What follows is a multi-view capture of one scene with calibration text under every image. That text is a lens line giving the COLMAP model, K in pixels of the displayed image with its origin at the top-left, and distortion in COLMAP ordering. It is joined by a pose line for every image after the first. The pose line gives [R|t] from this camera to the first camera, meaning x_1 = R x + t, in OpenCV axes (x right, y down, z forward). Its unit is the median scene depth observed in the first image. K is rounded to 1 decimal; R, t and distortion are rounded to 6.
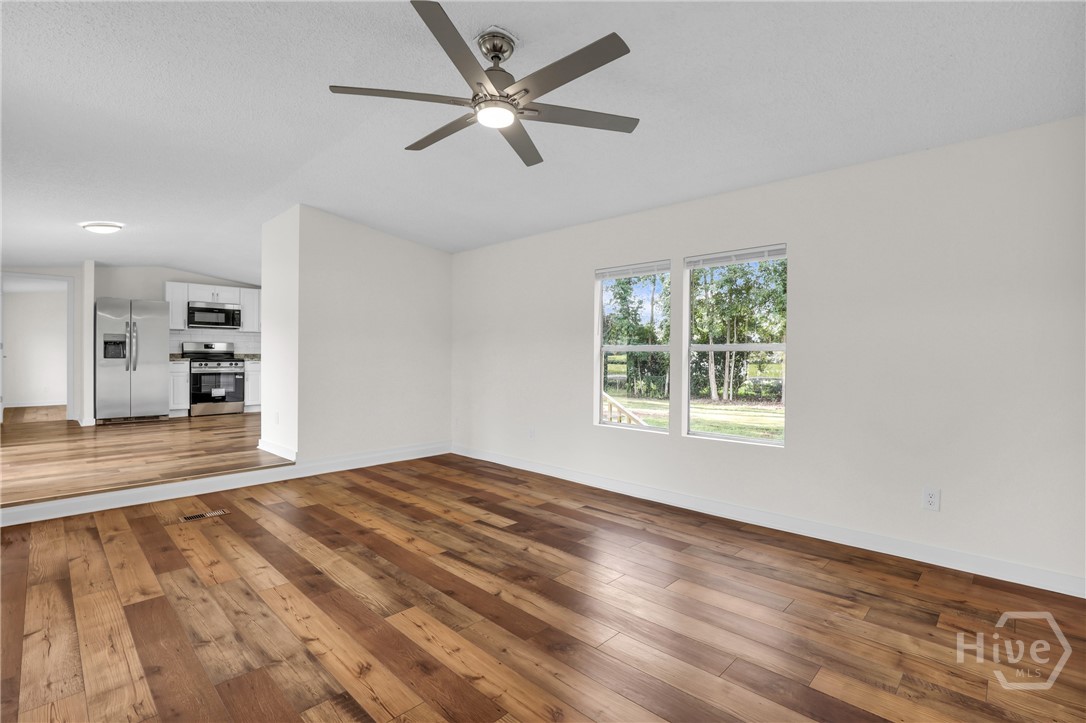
lens RADIAL K [[503.9, 0, 551.4], [0, 503.9, 358.9], [0, 0, 1]] dist [-0.038326, 0.009846]
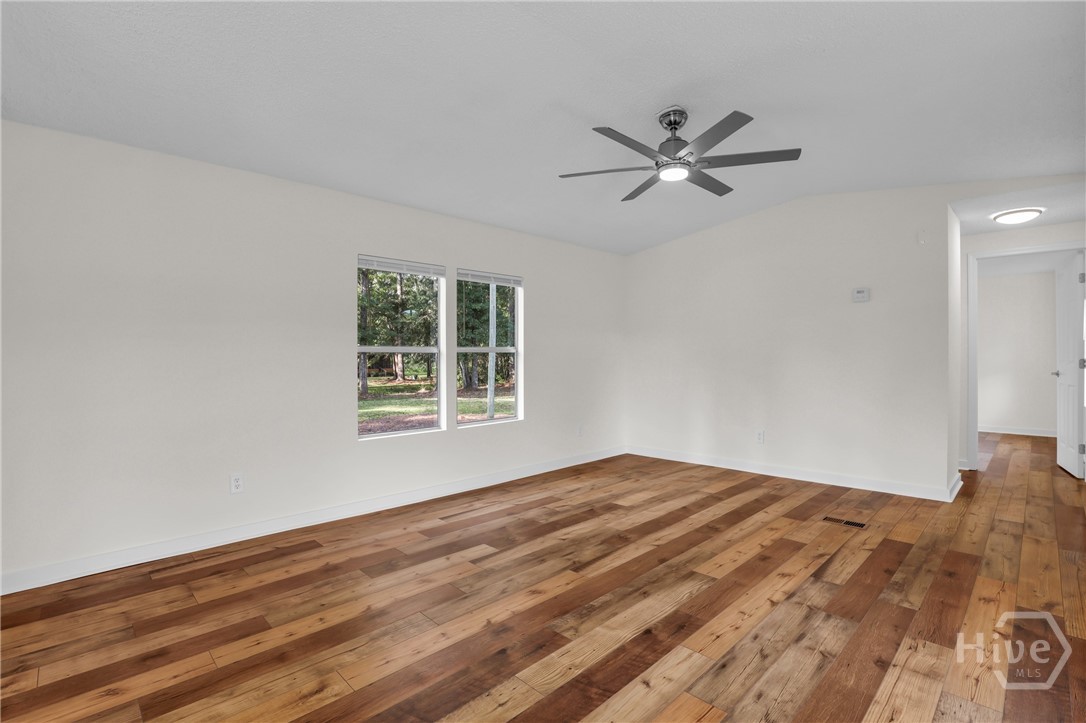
lens RADIAL K [[503.9, 0, 551.4], [0, 503.9, 358.9], [0, 0, 1]] dist [-0.038326, 0.009846]
pose [[0.023775, -0.008721, 0.999679, -1.258843], [0.015259, 0.999849, 0.008359, -0.012473], [-0.999601, 0.015055, 0.023905, 1.126472]]
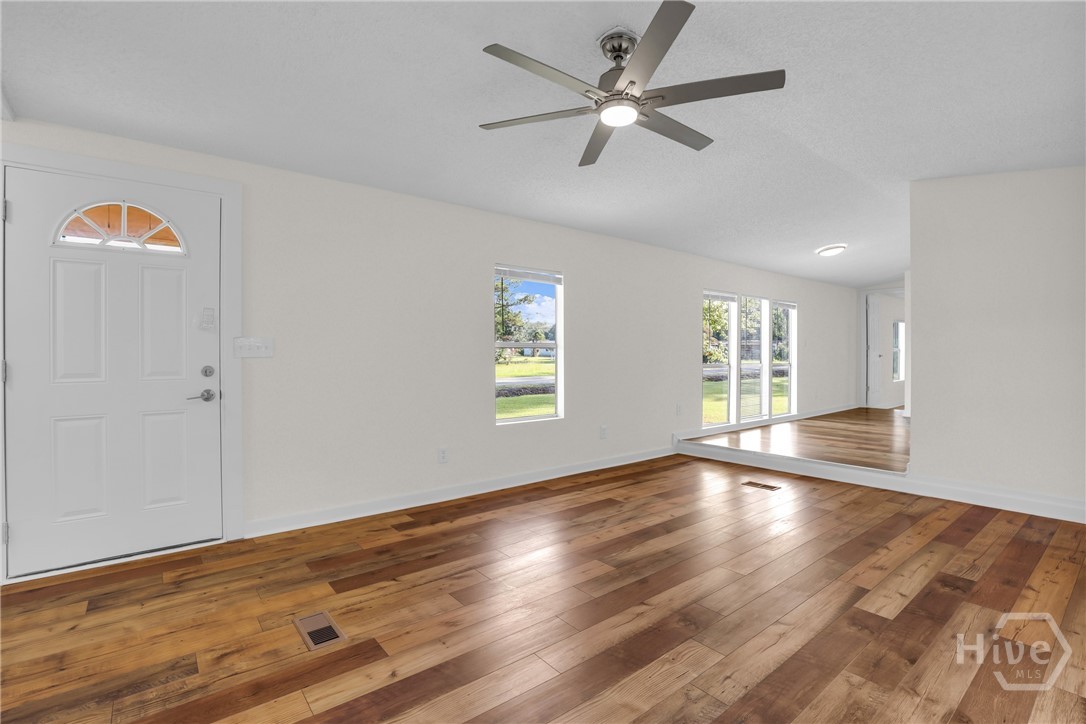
lens RADIAL K [[503.9, 0, 551.4], [0, 503.9, 359.4], [0, 0, 1]] dist [-0.038326, 0.009846]
pose [[-0.122356, 0.008796, -0.992447, 0.780350], [-0.008545, 0.999914, 0.009916, -0.001357], [0.992450, 0.009694, -0.122270, 0.859152]]
